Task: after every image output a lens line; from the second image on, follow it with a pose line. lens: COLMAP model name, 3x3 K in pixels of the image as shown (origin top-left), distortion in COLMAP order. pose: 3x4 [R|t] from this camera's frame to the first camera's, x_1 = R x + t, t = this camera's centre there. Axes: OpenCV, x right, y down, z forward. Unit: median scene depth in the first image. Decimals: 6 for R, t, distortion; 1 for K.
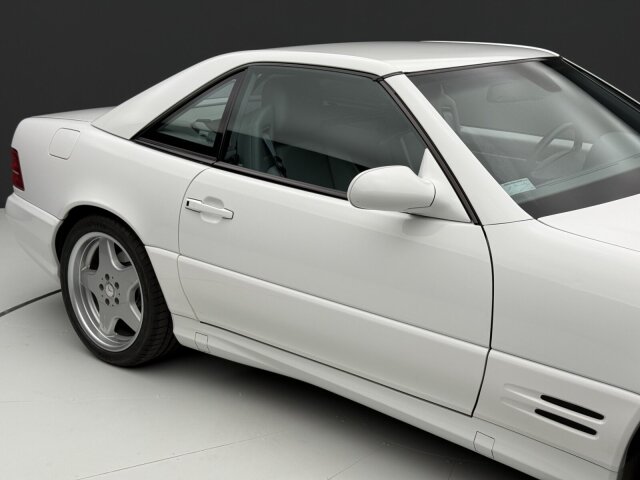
lens RADIAL K [[906.6, 0, 320.0], [0, 906.6, 240.0], [0, 0, 1]] dist [0.150970, -0.015287]
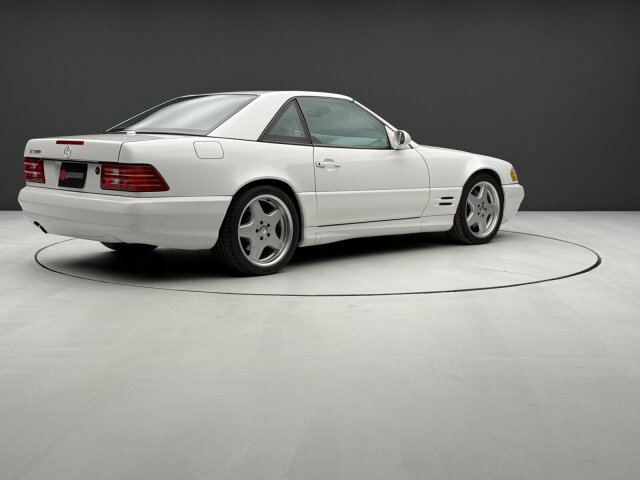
lens RADIAL K [[906.6, 0, 320.0], [0, 906.6, 240.0], [0, 0, 1]] dist [0.150970, -0.015287]
pose [[0.093673, -0.131387, 0.986896, -2.021260], [0.250605, 0.962449, 0.104346, -0.082353], [-0.963547, 0.237547, 0.123082, 0.751538]]
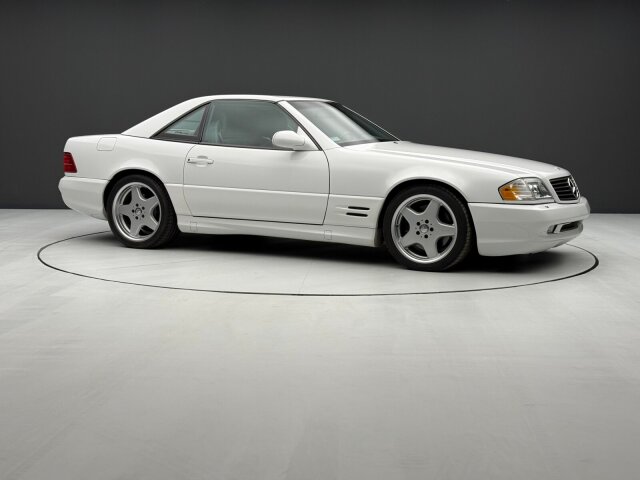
lens RADIAL K [[906.6, 0, 320.0], [0, 906.6, 240.0], [0, 0, 1]] dist [0.150970, -0.015287]
pose [[0.968658, -0.020761, 0.247529, -0.369745], [0.057445, 0.988210, -0.141919, 0.463795], [-0.241665, 0.151690, 0.958430, -1.123928]]
